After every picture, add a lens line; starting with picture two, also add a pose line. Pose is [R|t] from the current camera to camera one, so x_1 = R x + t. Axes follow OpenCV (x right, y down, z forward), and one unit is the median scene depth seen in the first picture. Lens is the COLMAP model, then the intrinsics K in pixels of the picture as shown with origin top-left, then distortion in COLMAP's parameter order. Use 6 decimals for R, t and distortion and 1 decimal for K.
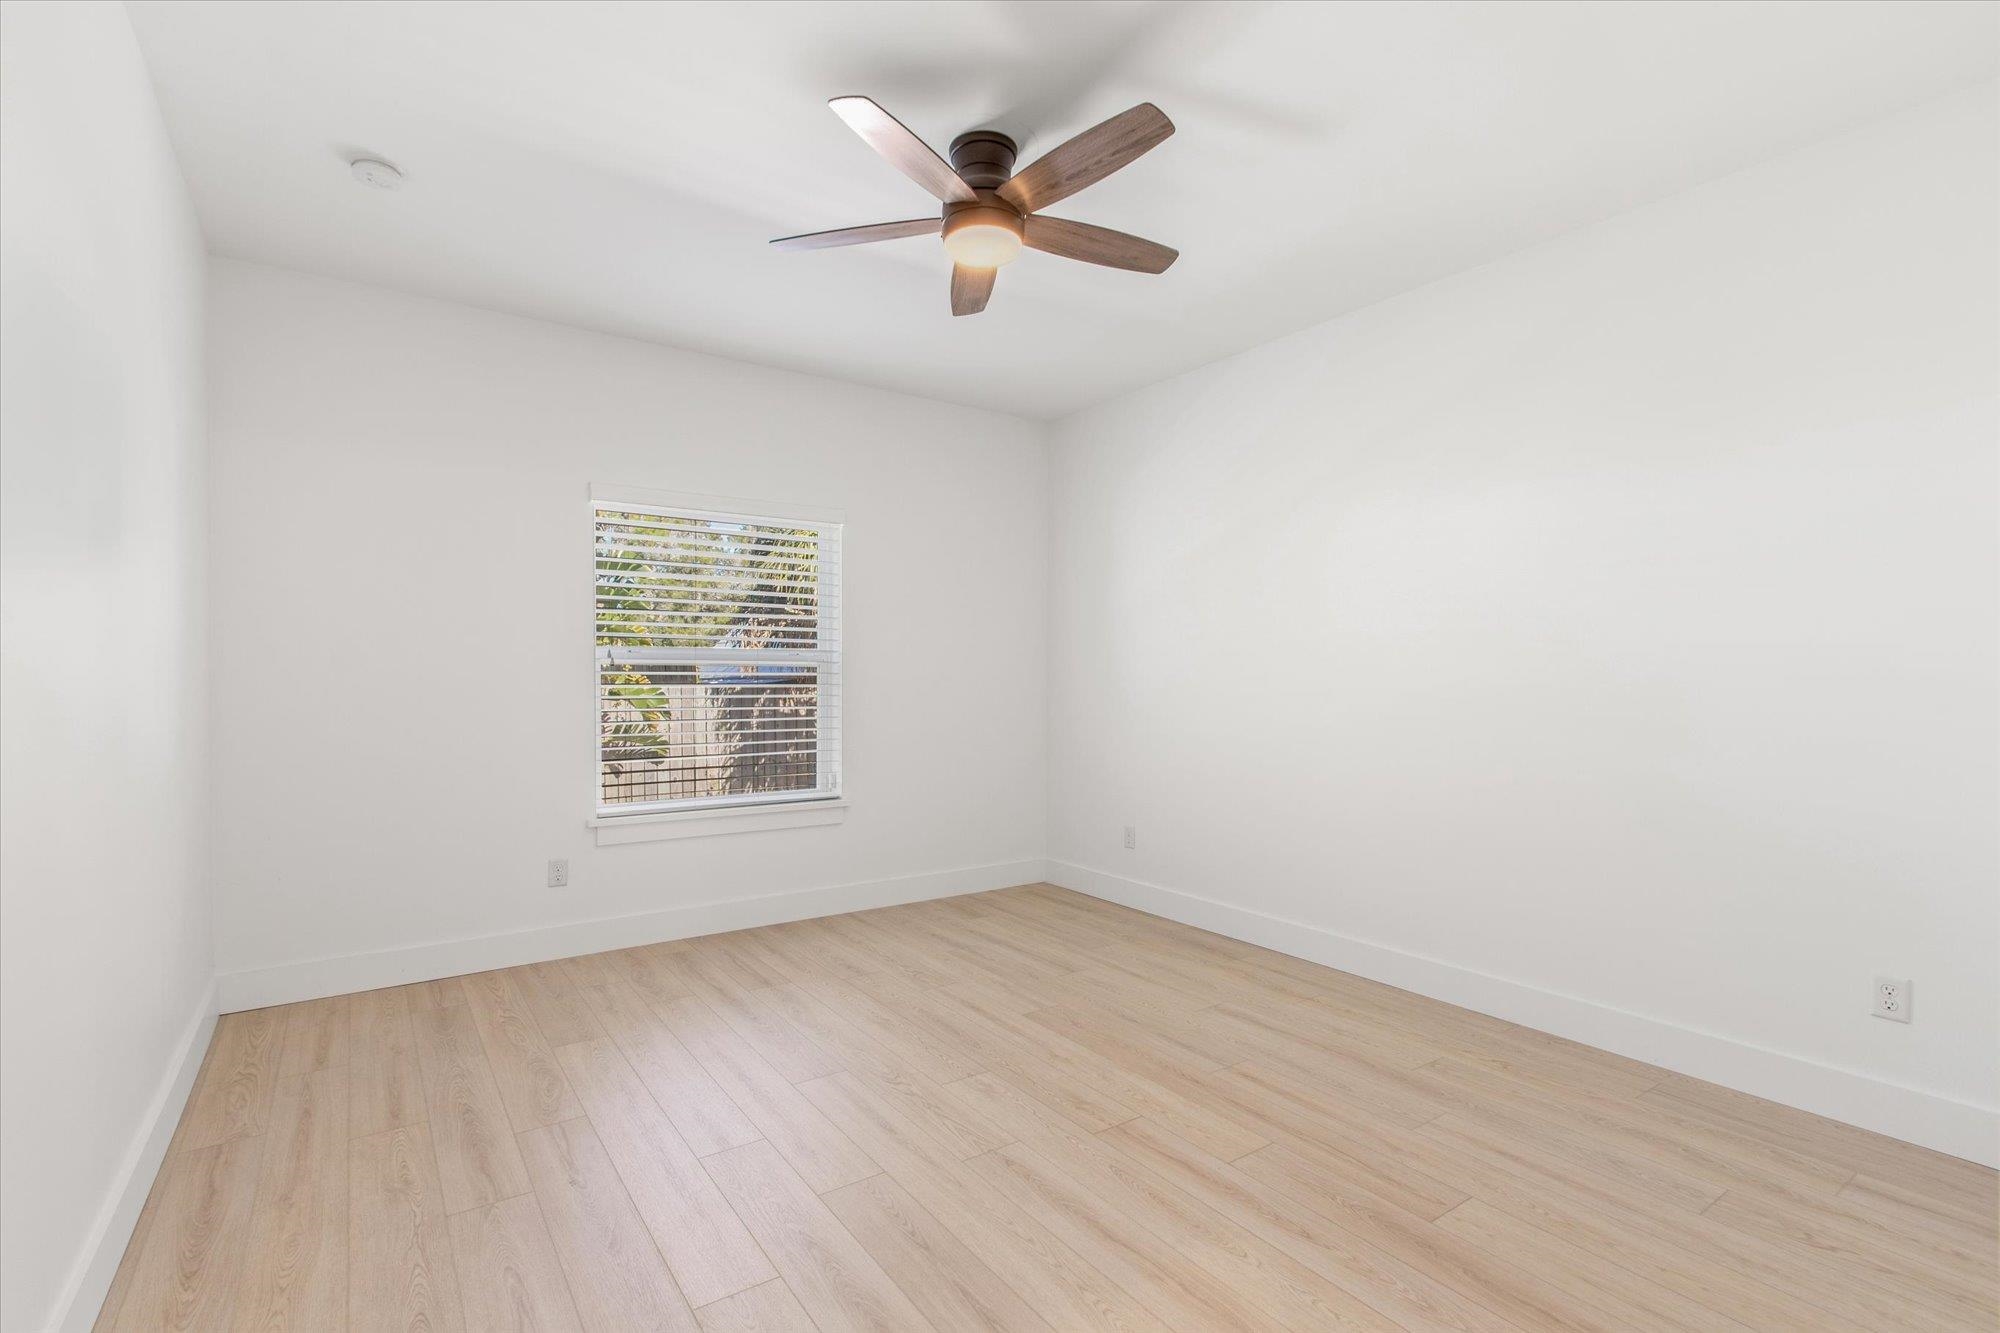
lens RADIAL K [[918.5, 0, 976.9], [0, 918.5, 687.8], [0, 0, 1]] dist [-0.001077, -0.000461]
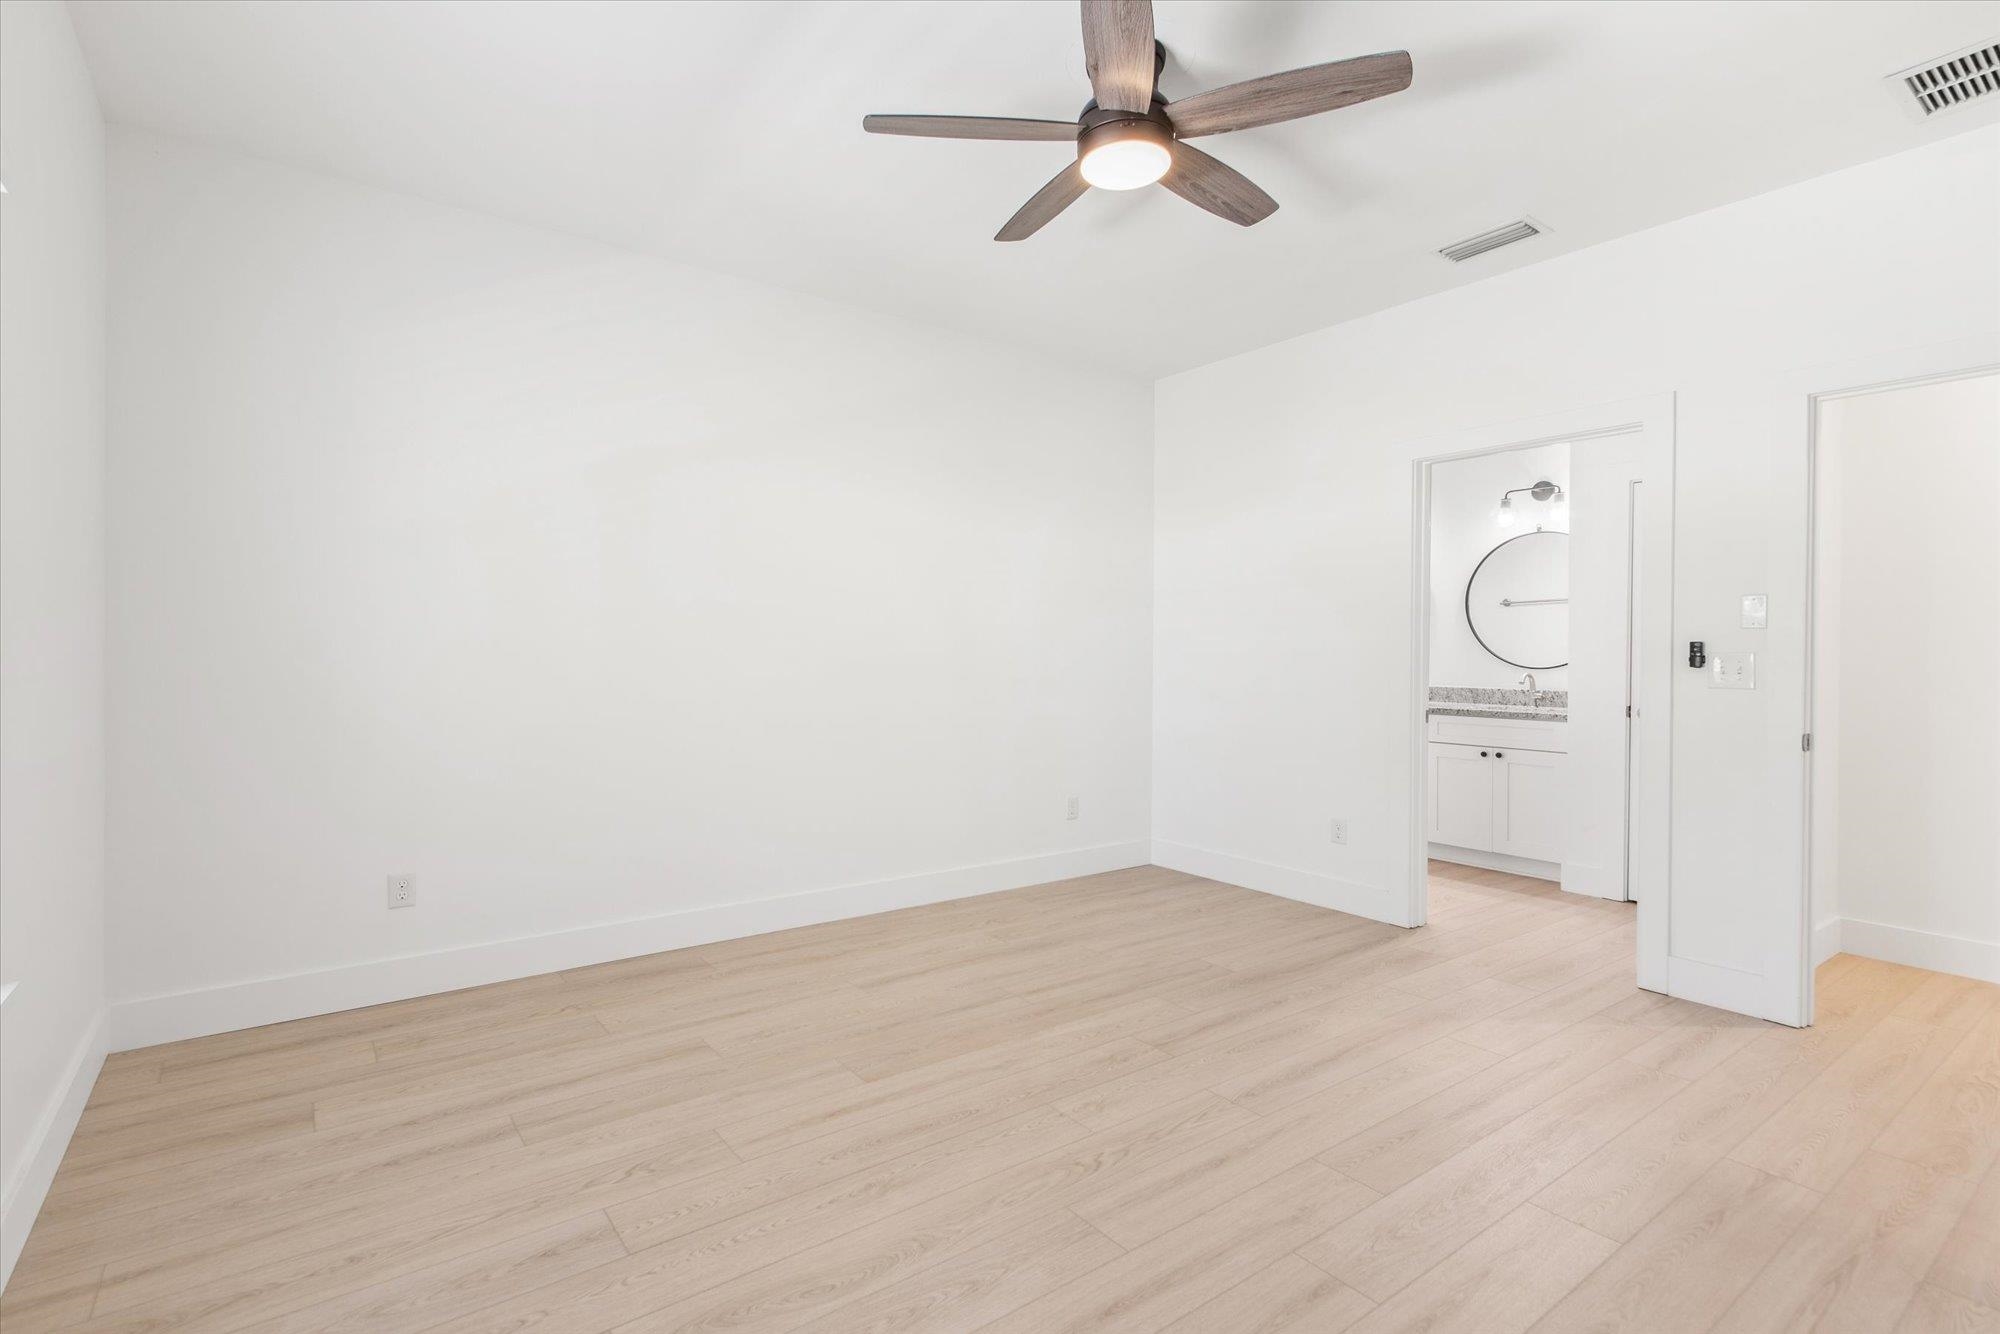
lens RADIAL K [[959.6, 0, 1000.0], [0, 959.6, 667.0], [0, 0, 1]] dist [0.001476, -0.000872]
pose [[-0.050275, -0.021168, 0.998511, -0.688332], [0.004474, 0.999761, 0.021419, 0.010929], [-0.998725, 0.005544, -0.050168, 0.905891]]
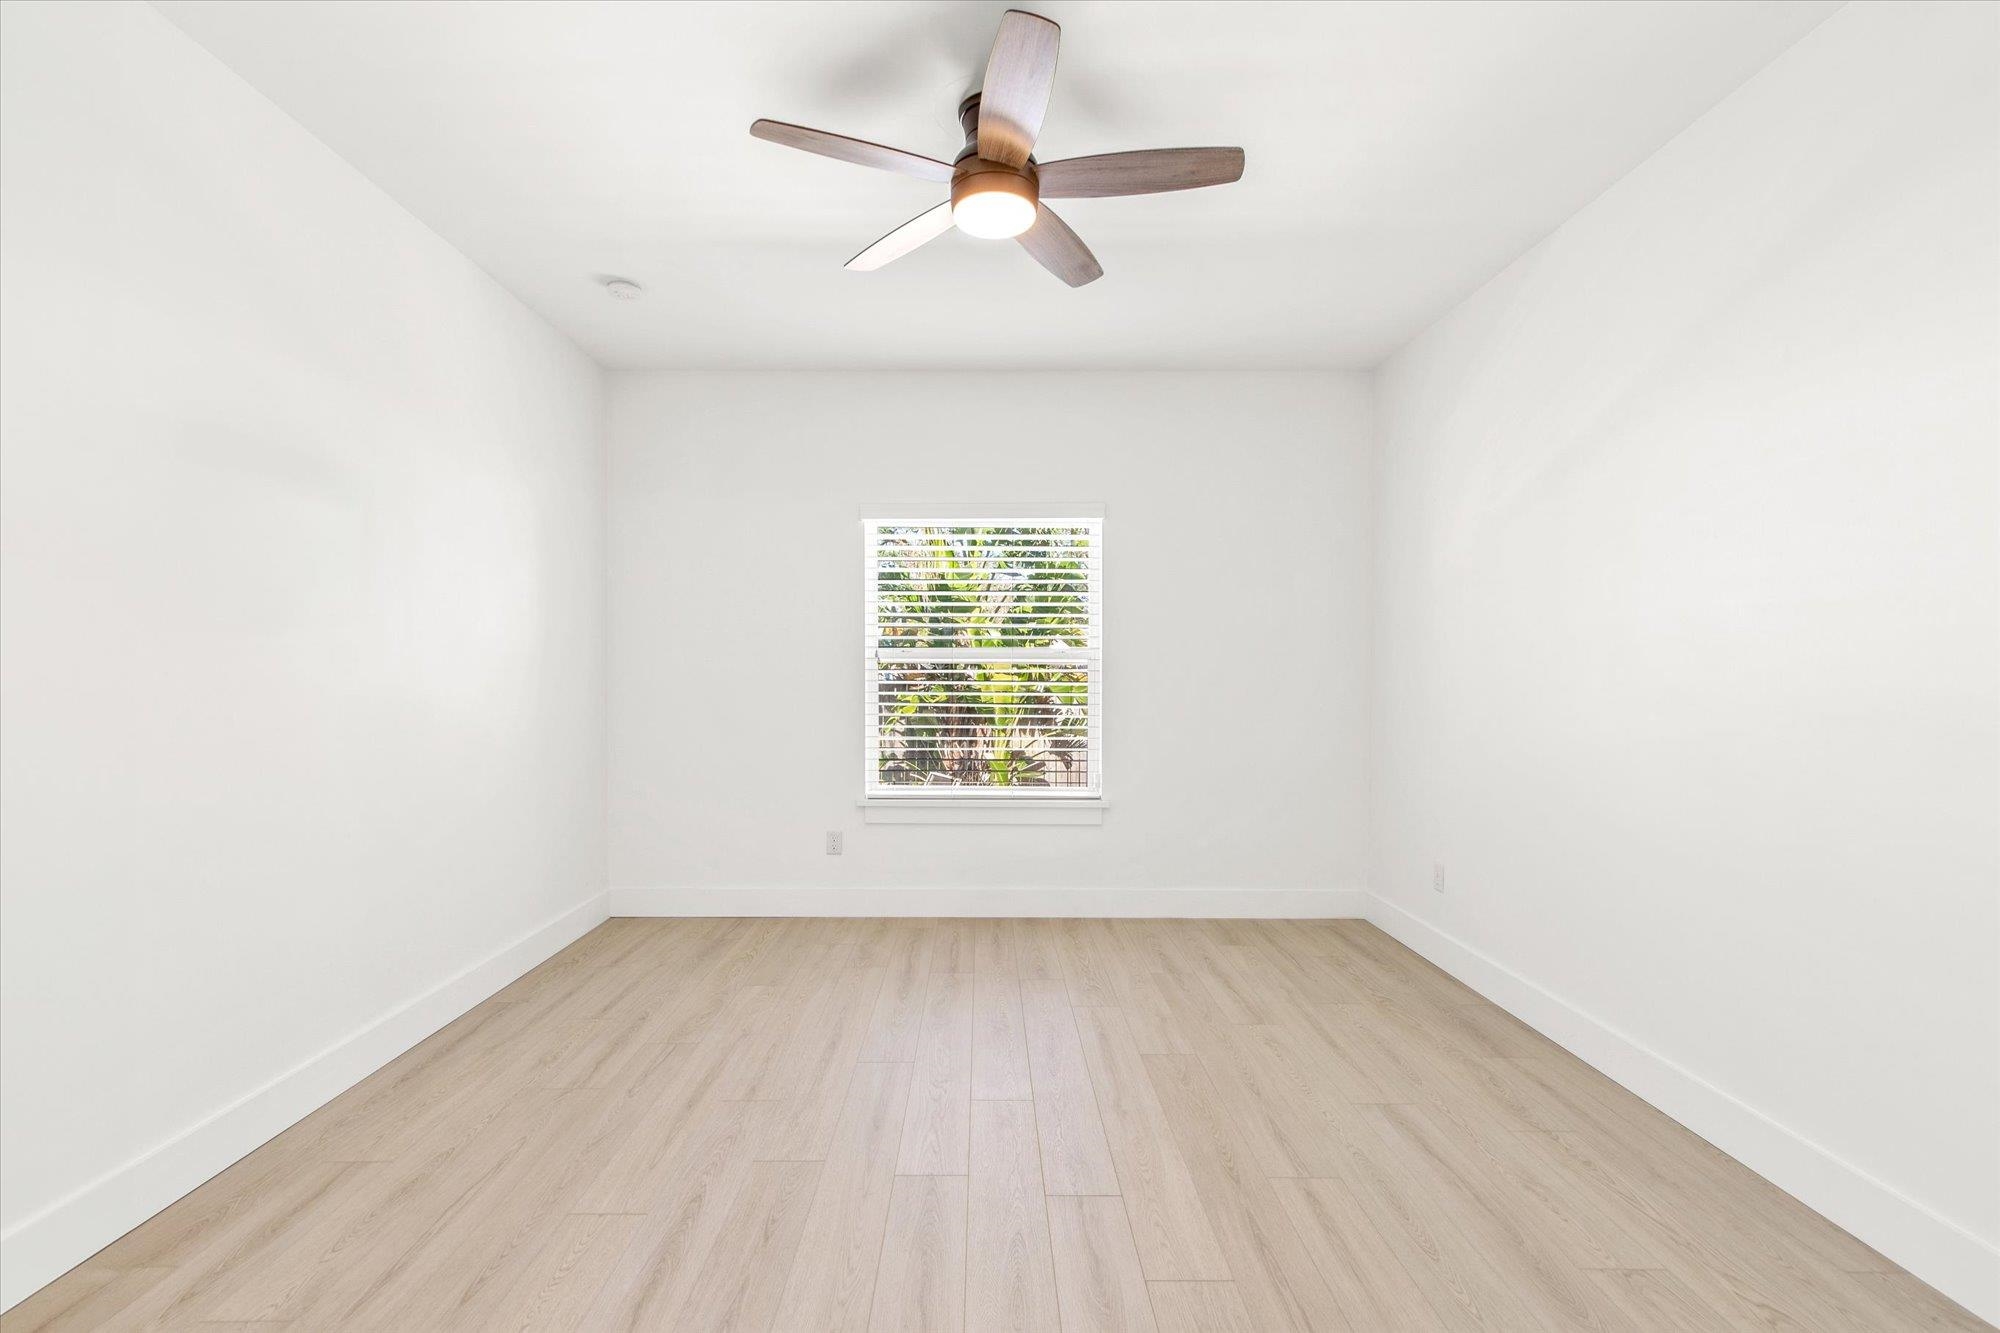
lens RADIAL K [[918.5, 0, 976.9], [0, 918.5, 687.8], [0, 0, 1]] dist [-0.001077, -0.000461]
pose [[0.820657, 0.010199, -0.571330, 0.412903], [-0.007315, 0.999946, 0.007344, -0.005488], [0.571374, -0.001847, 0.820687, 0.172789]]
